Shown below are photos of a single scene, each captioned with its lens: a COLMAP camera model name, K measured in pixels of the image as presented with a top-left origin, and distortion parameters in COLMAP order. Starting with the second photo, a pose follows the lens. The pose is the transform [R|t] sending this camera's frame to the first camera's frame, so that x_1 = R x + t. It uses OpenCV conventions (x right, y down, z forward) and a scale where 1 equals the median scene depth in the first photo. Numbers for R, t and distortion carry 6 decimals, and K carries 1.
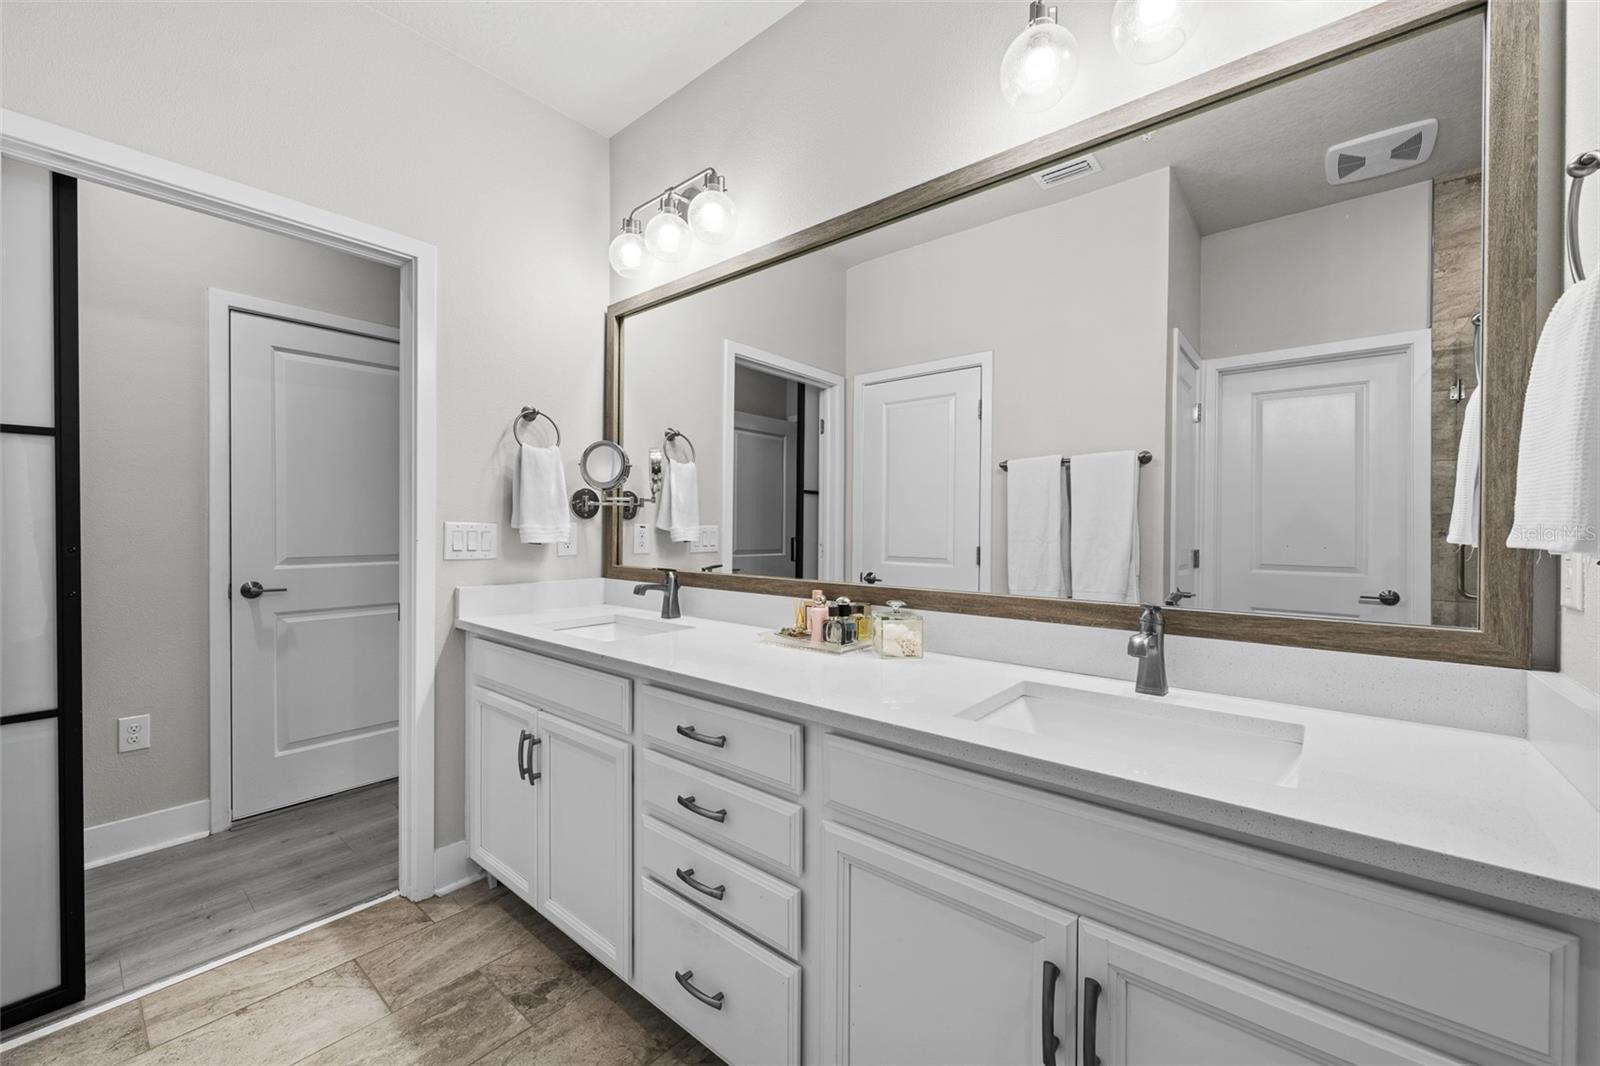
lens RADIAL K [[635.1, 0, 800.0], [0, 635.1, 533.0], [0, 0, 1]] dist [-0.000526, -0.000278]
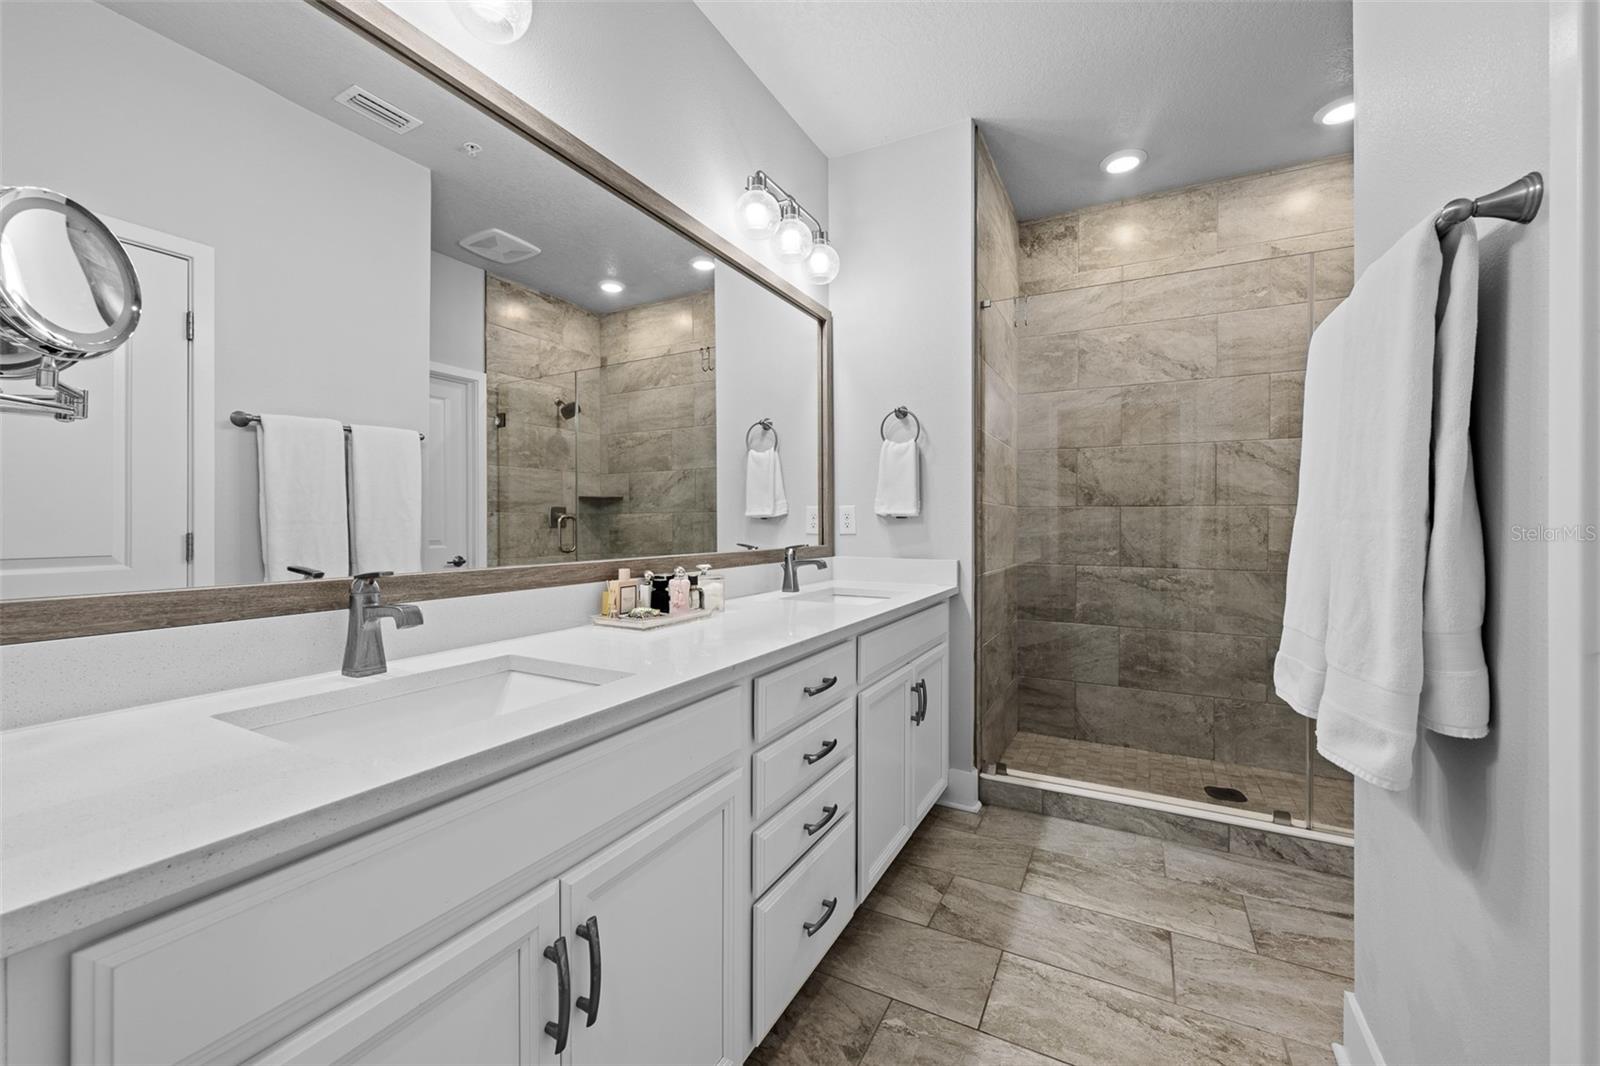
lens RADIAL K [[633.5, 0, 802.3], [0, 633.5, 525.5], [0, 0, 1]] dist [-0.000729, 0.000156]
pose [[-0.208667, -0.011617, 0.977918, -0.588839], [0.006037, 0.999895, 0.013166, 0.011300], [-0.977968, 0.008651, -0.208575, 0.605120]]
